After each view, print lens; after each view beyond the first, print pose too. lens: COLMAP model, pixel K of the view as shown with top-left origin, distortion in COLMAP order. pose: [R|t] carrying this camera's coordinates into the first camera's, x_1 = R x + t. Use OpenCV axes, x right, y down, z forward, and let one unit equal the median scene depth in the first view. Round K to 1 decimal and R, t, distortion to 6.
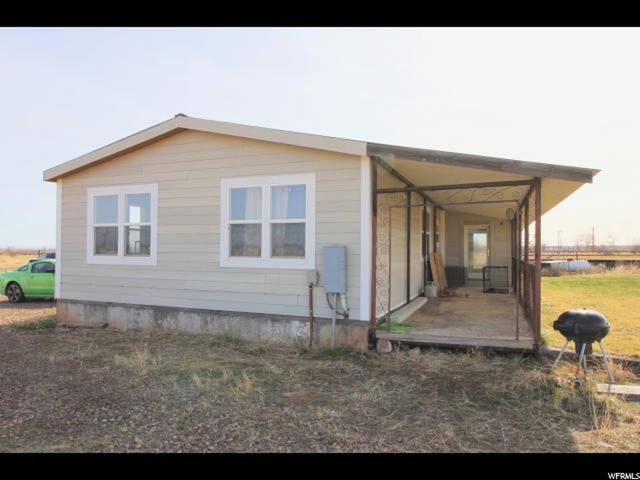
lens RADIAL K [[329.4, 0, 348.1], [0, 329.4, 244.1], [0, 0, 1]] dist [-0.000504, -0.000356]
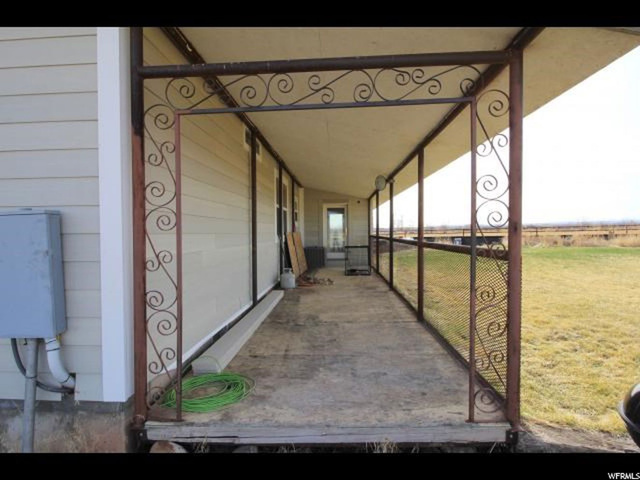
lens RADIAL K [[343.4, 0, 320.0], [0, 343.4, 240.0], [0, 0, 1]] dist [0.000349, 0.000049]
pose [[0.944930, -0.023154, 0.326451, 0.150856], [0.008604, 0.998907, 0.045945, 0.022924], [-0.327158, -0.040606, 0.944097, 0.539357]]
